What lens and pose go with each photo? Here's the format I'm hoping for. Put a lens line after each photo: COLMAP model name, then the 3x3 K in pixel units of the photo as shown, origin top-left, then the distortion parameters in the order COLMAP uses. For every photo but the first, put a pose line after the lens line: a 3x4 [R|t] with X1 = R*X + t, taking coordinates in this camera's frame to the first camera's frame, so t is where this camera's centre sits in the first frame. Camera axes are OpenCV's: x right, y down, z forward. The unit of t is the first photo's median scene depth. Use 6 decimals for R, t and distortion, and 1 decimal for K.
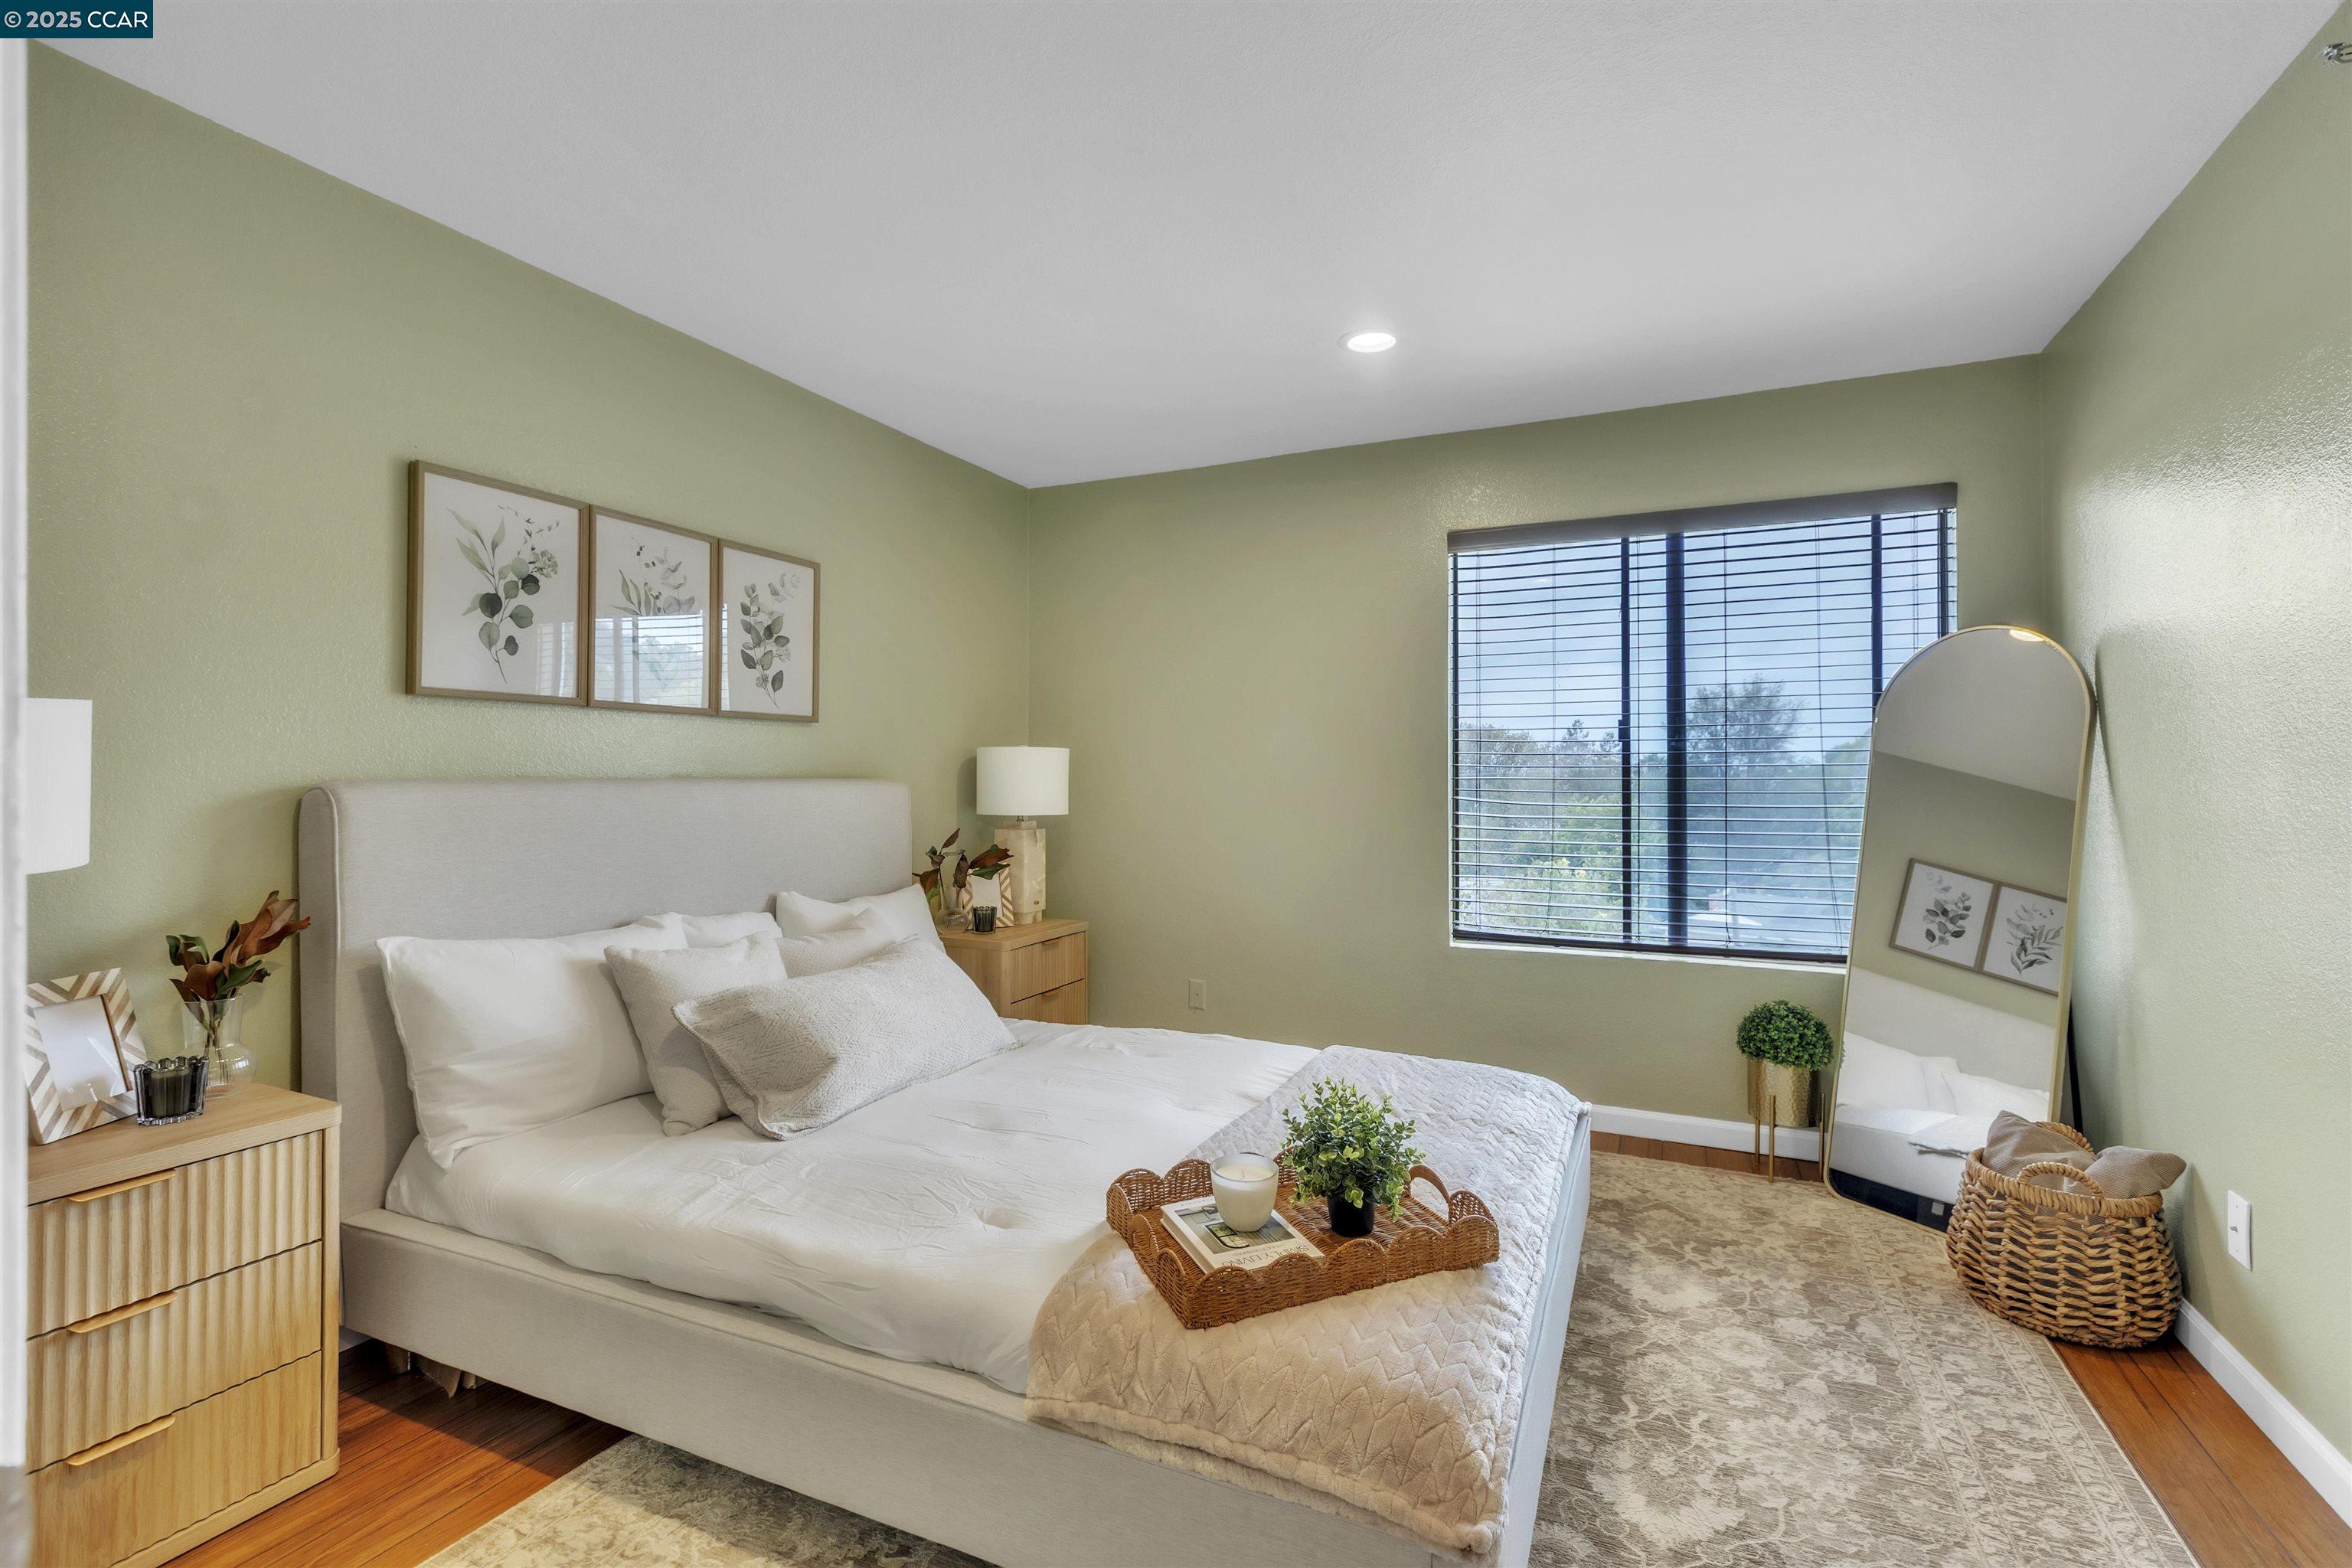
lens RADIAL K [[1072.1, 0, 1180.7], [0, 1072.1, 773.2], [0, 0, 1]] dist [-0.000394, 0.001052]
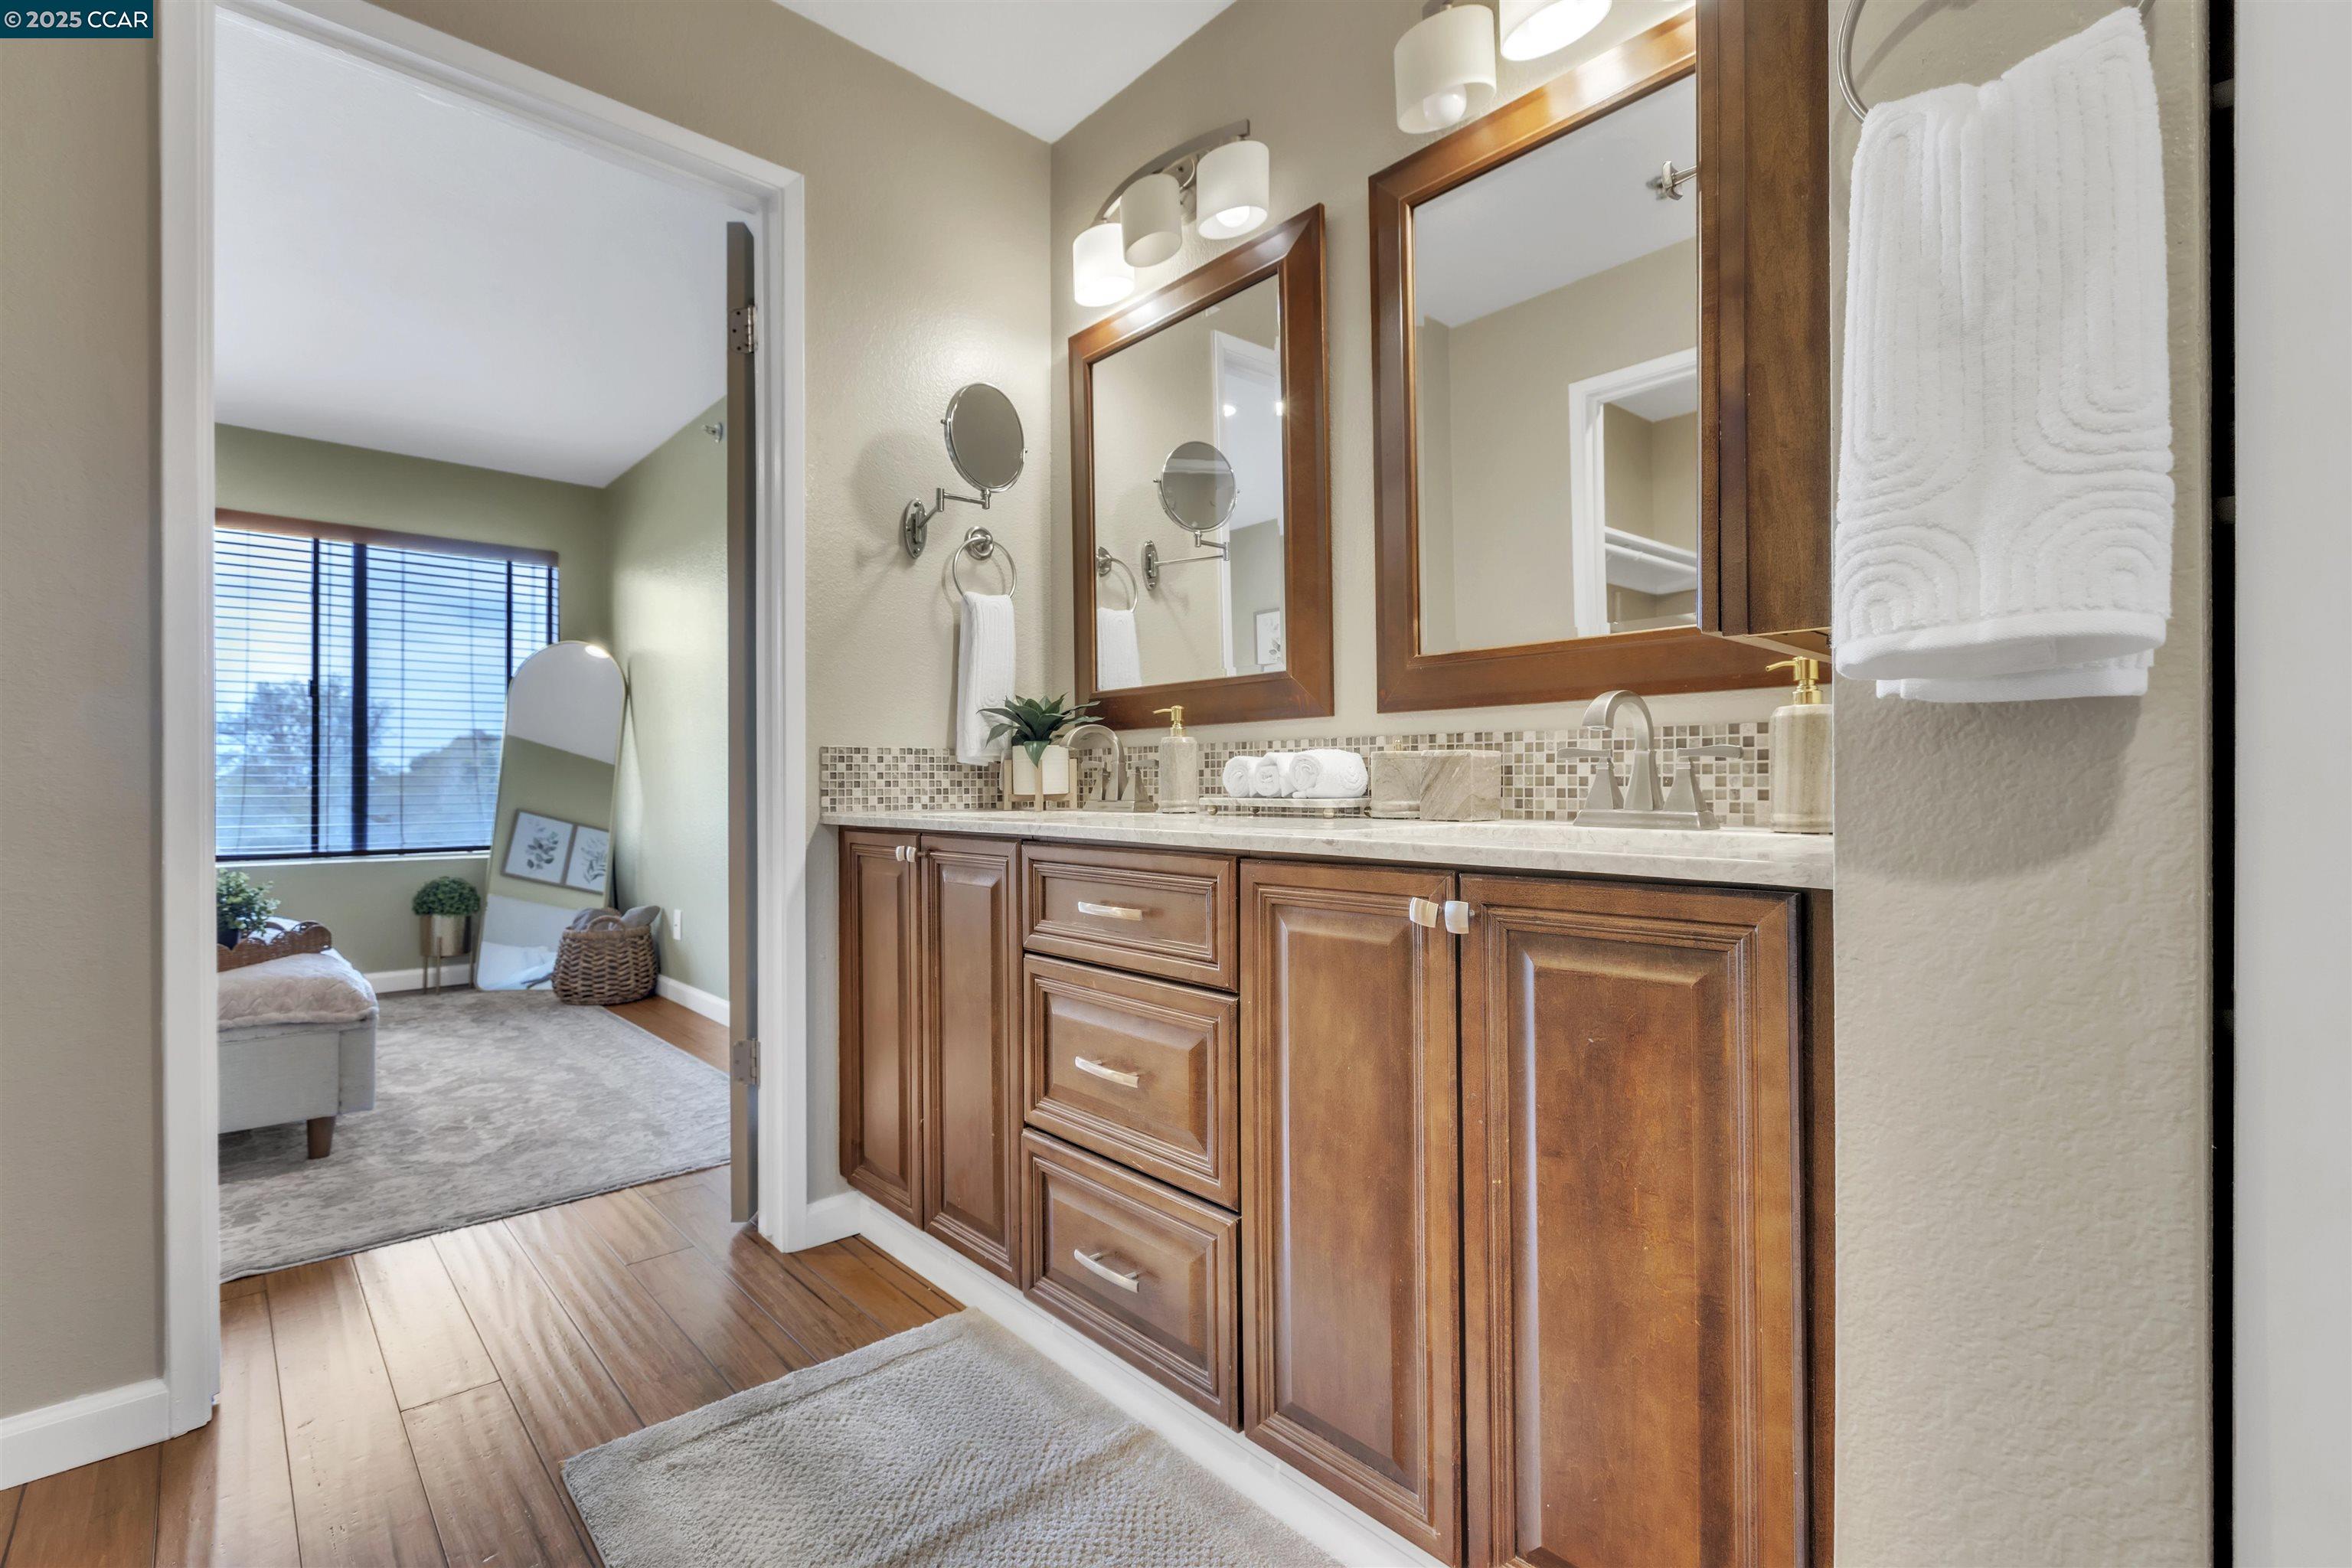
lens RADIAL K [[1072.1, 0, 1180.7], [0, 1072.1, 773.2], [0, 0, 1]] dist [-0.000394, 0.001052]
pose [[0.391963, 0.014059, 0.919874, -0.395830], [-0.003547, 0.999899, -0.013771, 0.083970], [-0.919974, 0.002135, 0.391973, -0.504345]]
